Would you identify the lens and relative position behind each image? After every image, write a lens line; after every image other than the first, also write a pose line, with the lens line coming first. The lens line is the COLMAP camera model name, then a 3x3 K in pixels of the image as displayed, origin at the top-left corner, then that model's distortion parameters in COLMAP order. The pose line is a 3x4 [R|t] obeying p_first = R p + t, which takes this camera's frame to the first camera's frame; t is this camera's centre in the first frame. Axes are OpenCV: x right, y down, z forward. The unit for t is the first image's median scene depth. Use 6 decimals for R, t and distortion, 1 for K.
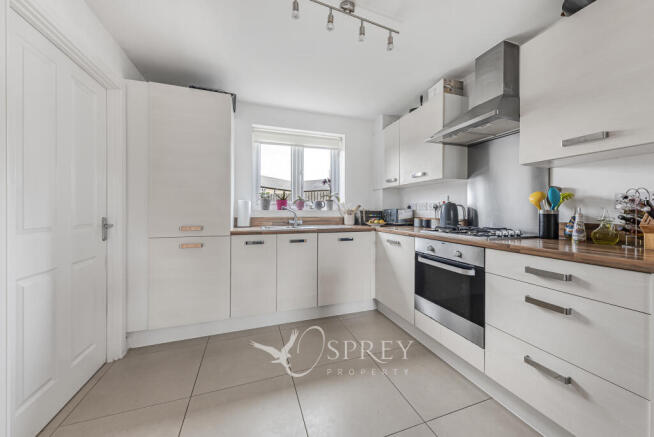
lens RADIAL K [[235.1, 0, 327.2], [0, 235.1, 210.1], [0, 0, 1]] dist [0.000053, -0.000002]
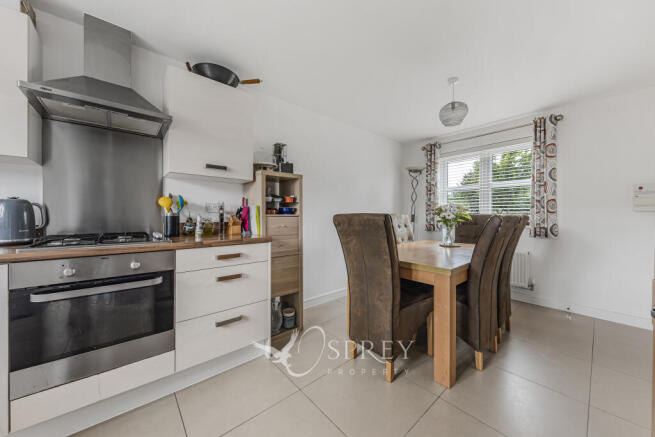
lens RADIAL K [[232.6, 0, 327.5], [0, 232.6, 218.5], [0, 0, 1]] dist [0.000166, 0.000048]
pose [[-0.369626, -0.011207, 0.929113, -0.432940], [-0.005479, 0.999936, 0.009882, 0.010289], [-0.929164, -0.001438, -0.369664, 0.651498]]
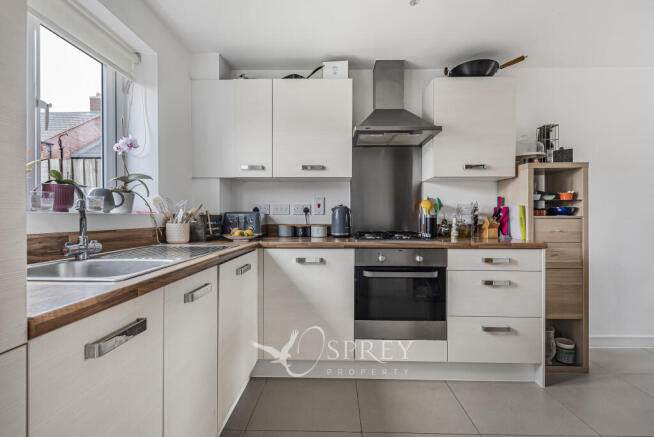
lens RADIAL K [[296.9, 0, 327.0], [0, 296.9, 218.5], [0, 0, 1]] dist [0.013512, -0.000329]
pose [[0.347489, -0.008118, 0.937649, -0.724580], [-0.005063, 0.999932, 0.010533, 0.004620], [-0.937670, -0.008408, 0.347424, 0.897784]]
